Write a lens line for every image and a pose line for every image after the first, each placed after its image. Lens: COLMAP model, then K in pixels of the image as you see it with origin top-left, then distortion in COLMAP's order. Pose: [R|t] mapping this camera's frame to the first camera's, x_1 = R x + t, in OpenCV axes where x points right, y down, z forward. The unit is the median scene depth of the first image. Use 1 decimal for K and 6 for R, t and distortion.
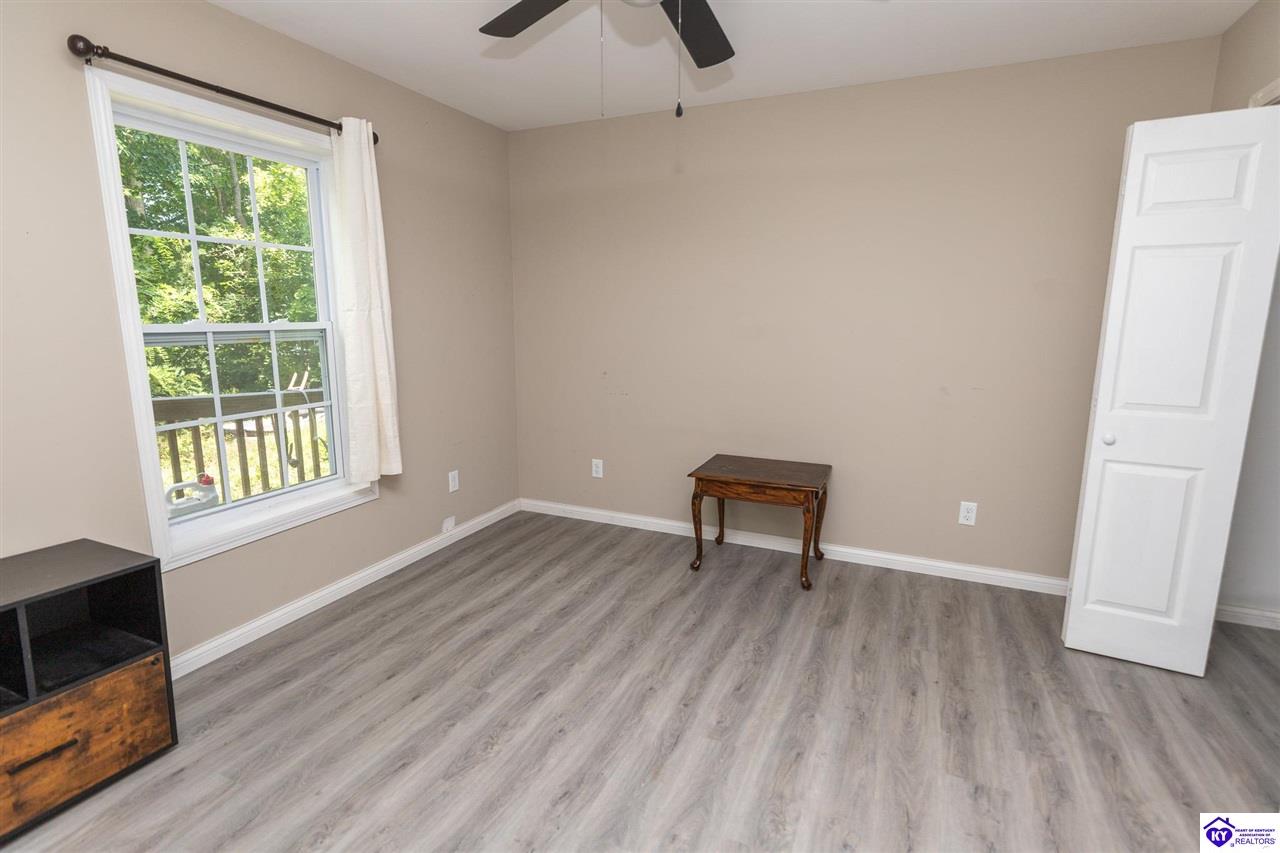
lens RADIAL K [[617.5, 0, 644.8], [0, 617.5, 423.3], [0, 0, 1]] dist [-0.003822, 0.000947]
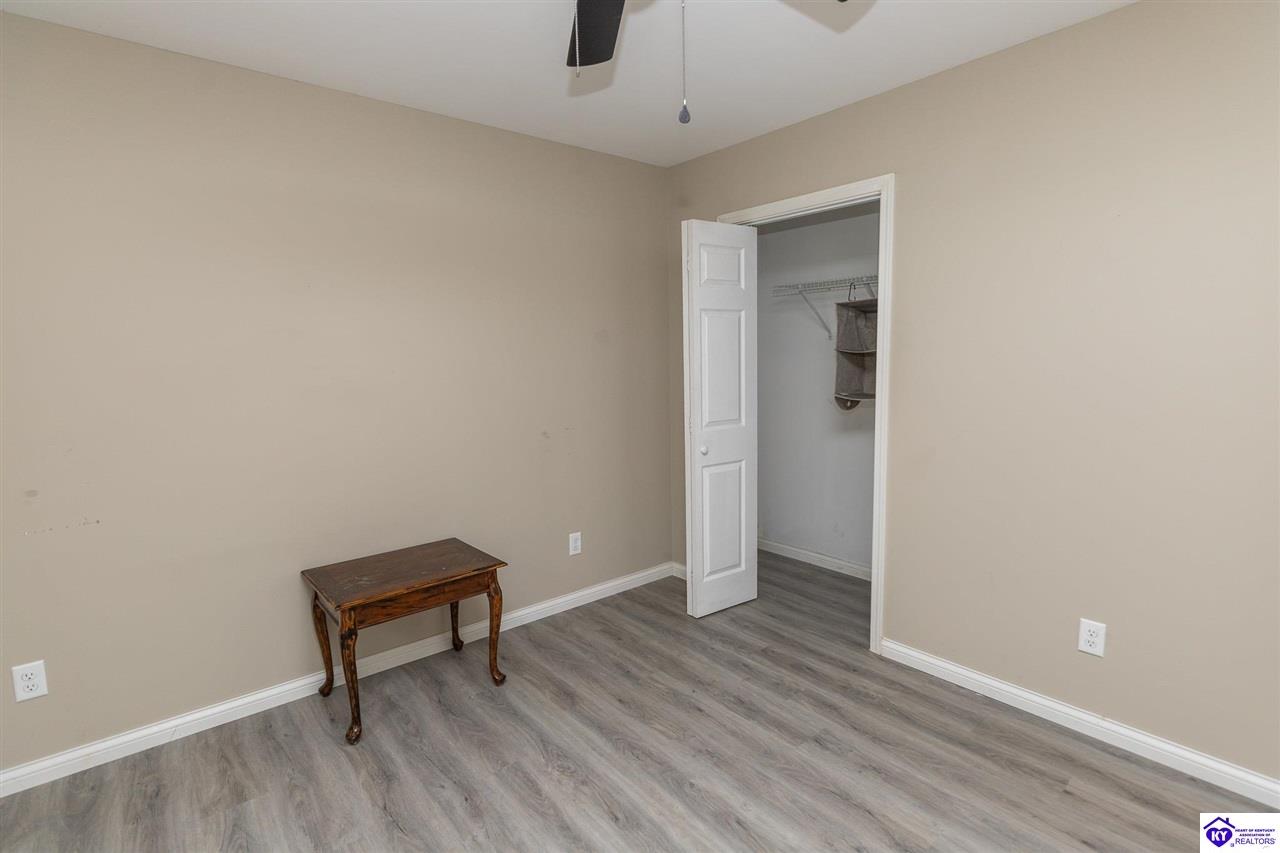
lens RADIAL K [[617.5, 0, 645.2], [0, 617.5, 423.5], [0, 0, 1]] dist [-0.003822, 0.000947]
pose [[0.435978, -0.116376, 0.892401, -0.436842], [0.182896, 0.982368, 0.038756, -0.096176], [-0.881176, 0.146319, 0.449576, 0.452364]]
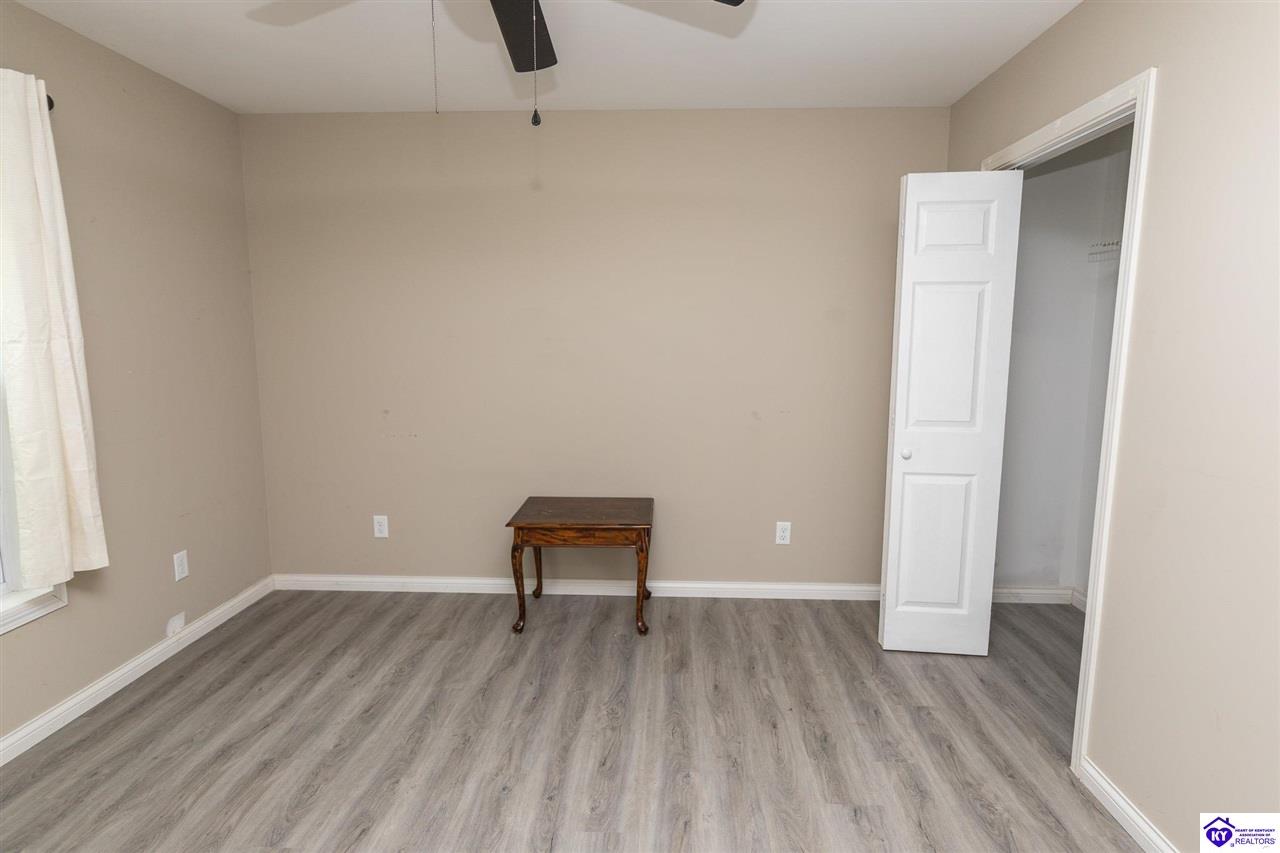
lens RADIAL K [[664.6, 0, 647.1], [0, 664.6, 422.9], [0, 0, 1]] dist [-0.004885, 0.000151]
pose [[0.928443, -0.051371, 0.367907, -0.101396], [0.066999, 0.997307, -0.029822, -0.023050], [-0.365384, 0.052337, 0.929384, 0.054626]]
